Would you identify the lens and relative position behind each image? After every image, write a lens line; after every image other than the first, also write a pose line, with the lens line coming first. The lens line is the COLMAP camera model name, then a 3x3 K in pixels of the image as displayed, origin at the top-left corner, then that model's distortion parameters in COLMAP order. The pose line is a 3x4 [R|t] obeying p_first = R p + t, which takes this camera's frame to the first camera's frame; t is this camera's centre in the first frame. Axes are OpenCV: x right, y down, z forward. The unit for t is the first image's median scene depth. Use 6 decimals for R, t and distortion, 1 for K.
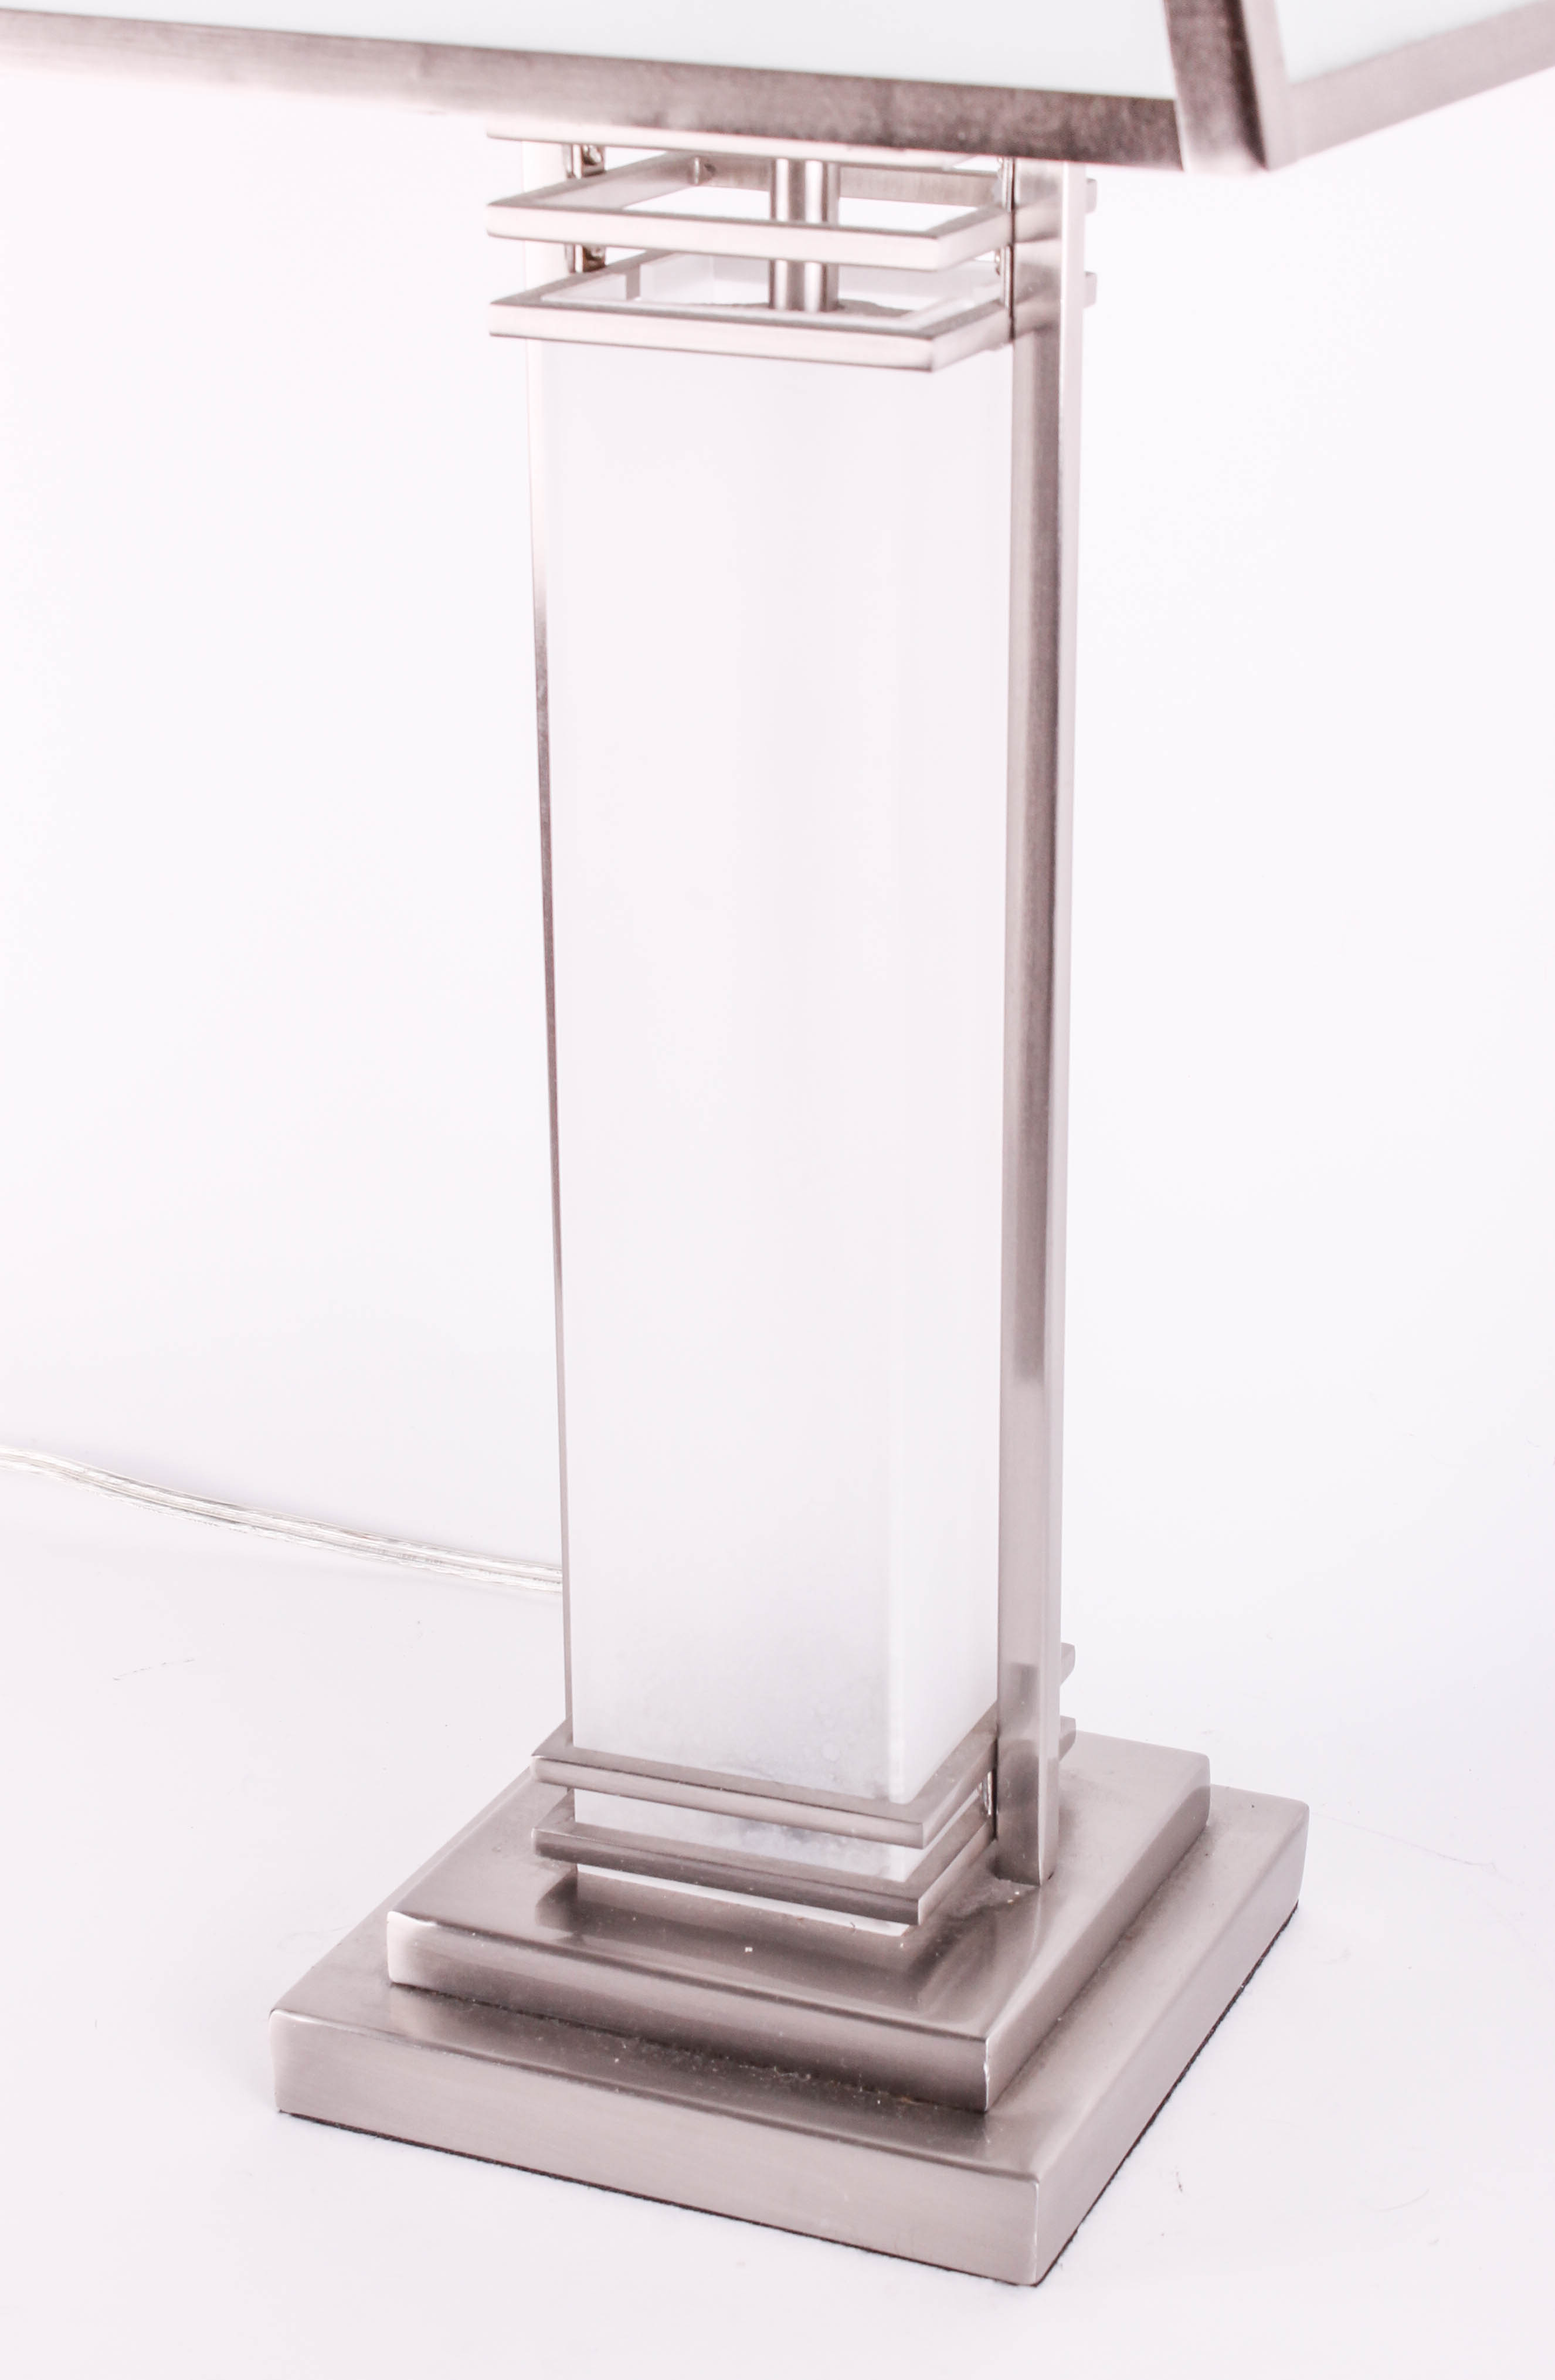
lens RADIAL K [[4700.1, 0, 718.5], [0, 4700.1, 1220.2], [0, 0, 1]] dist [0.183934, 0.000000]
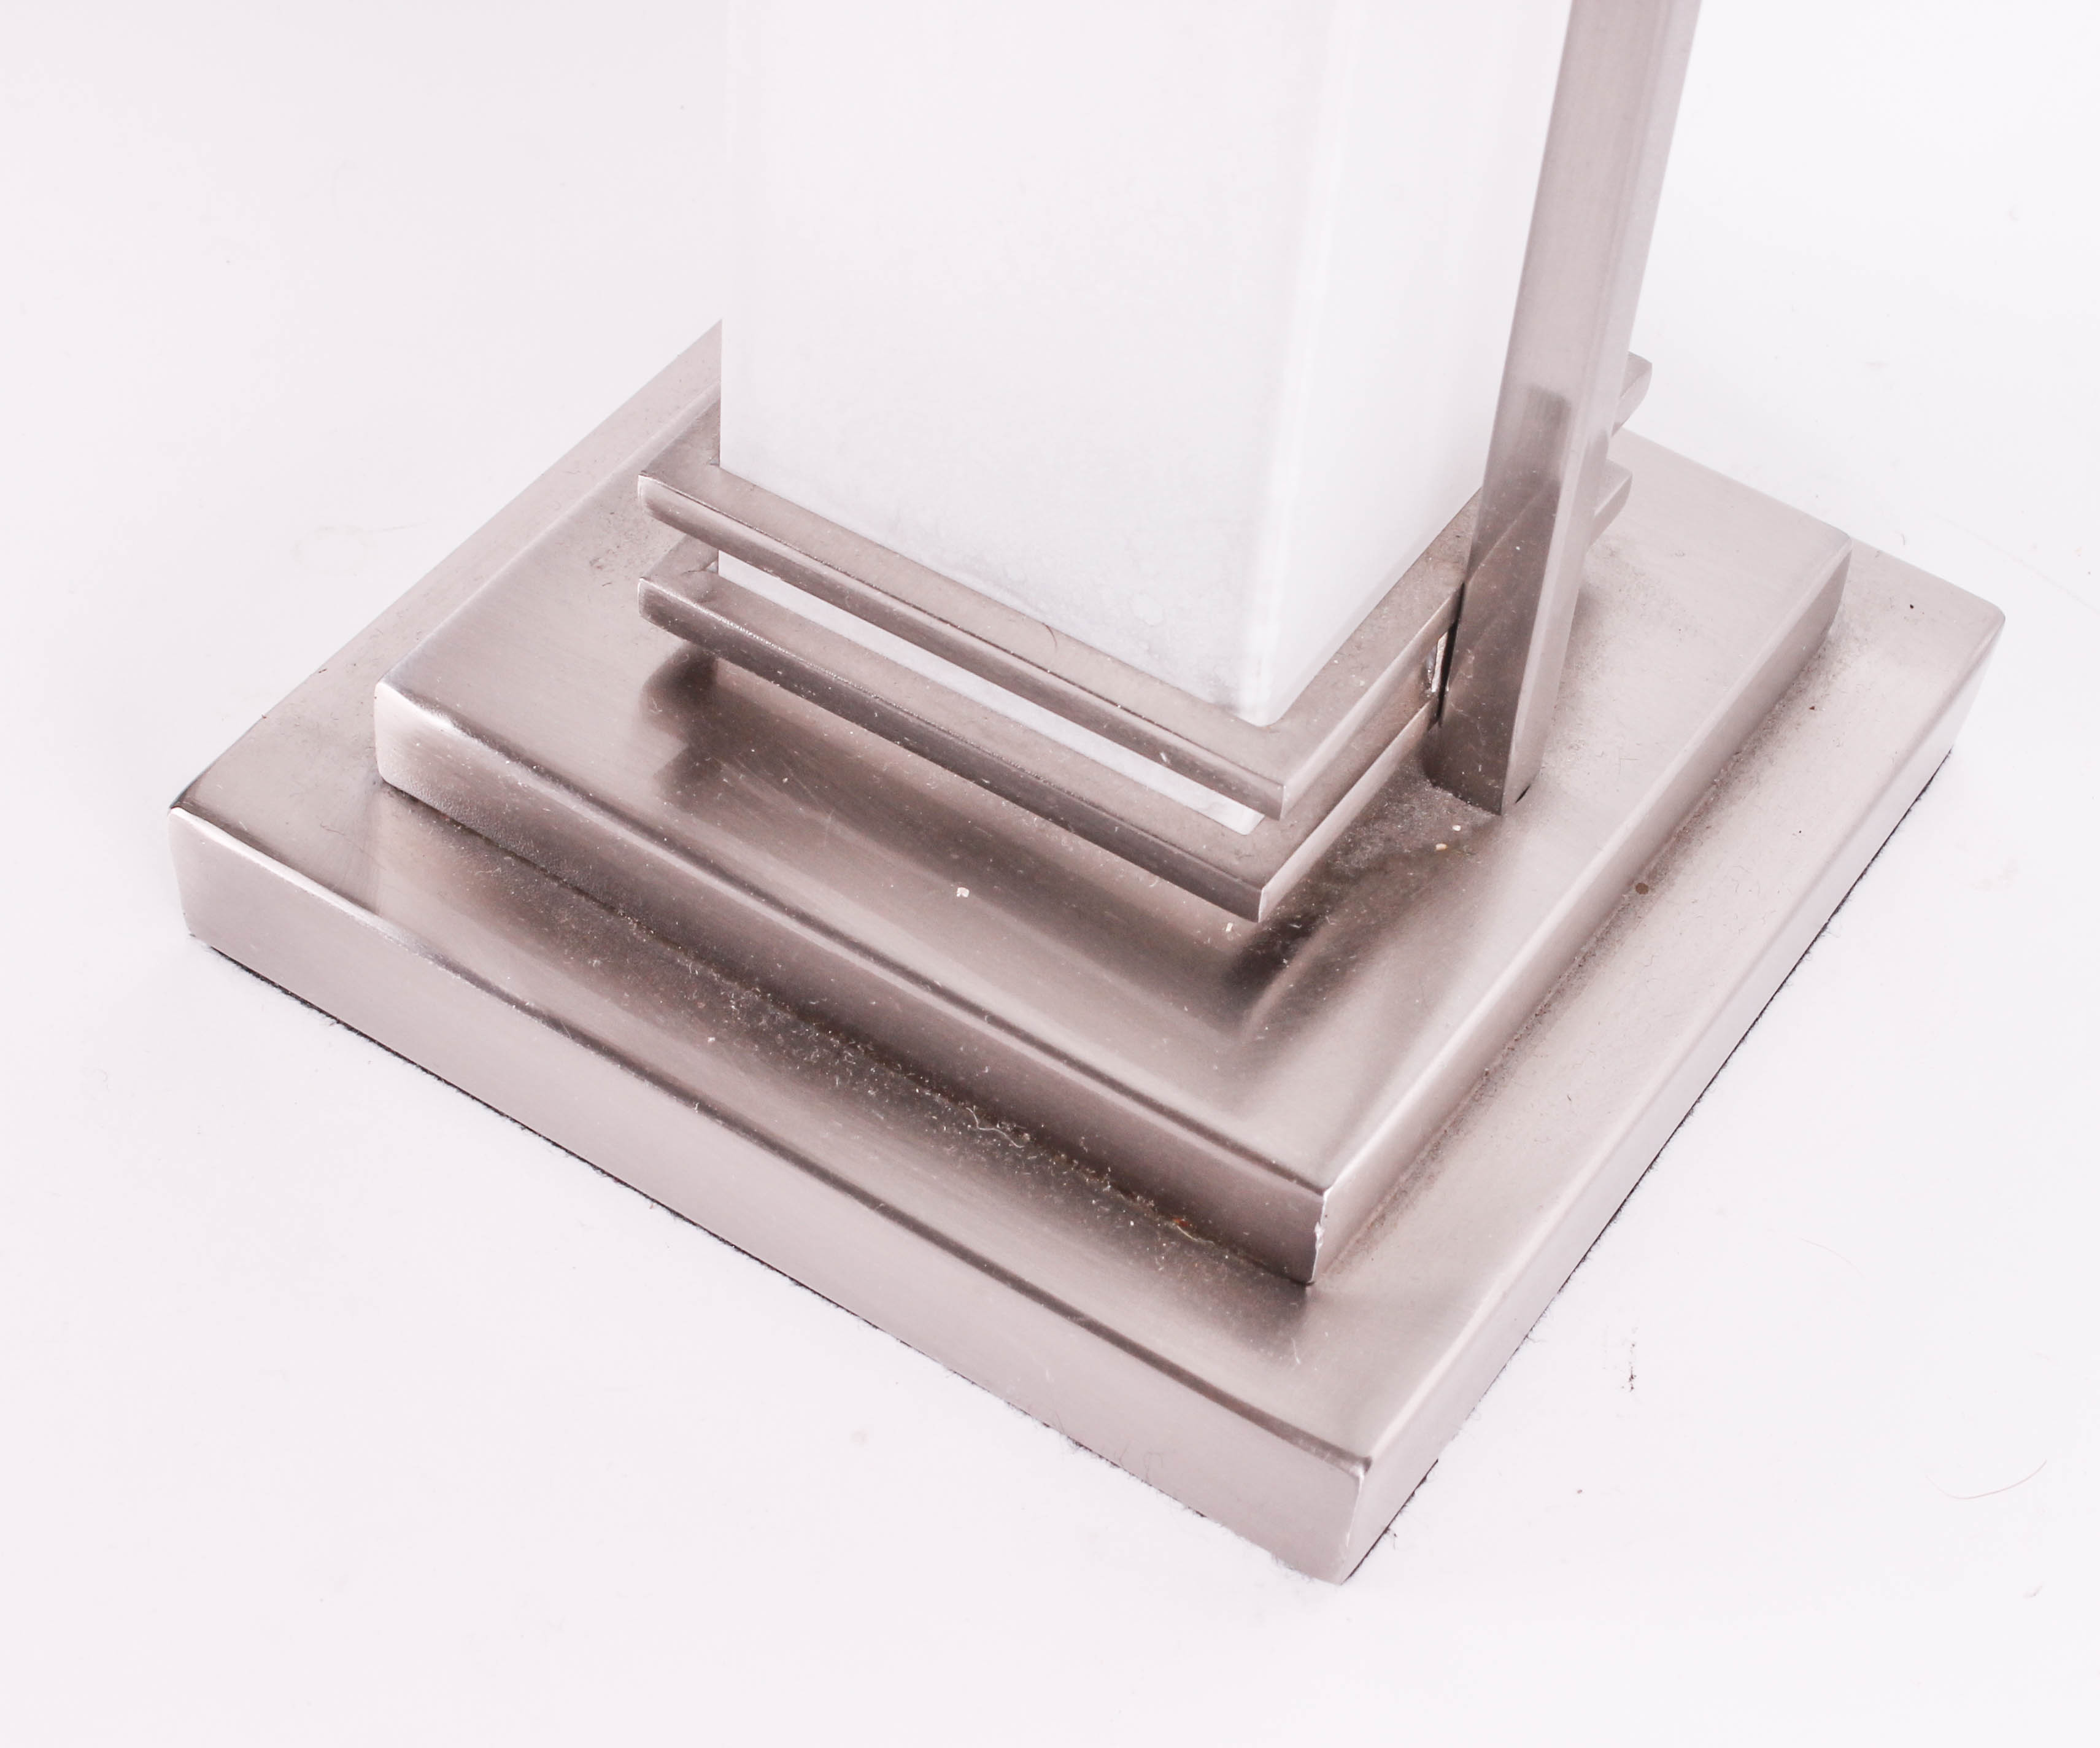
lens RADIAL K [[4502.0, 0, 1055.4], [0, 4502.0, 875.6], [0, 0, 1]] dist [-0.045432, 0.000000]
pose [[0.986602, 0.157654, -0.041981, 0.039075], [-0.122544, 0.885979, 0.447241, -0.089613], [0.107703, -0.436105, 0.893428, 0.505992]]
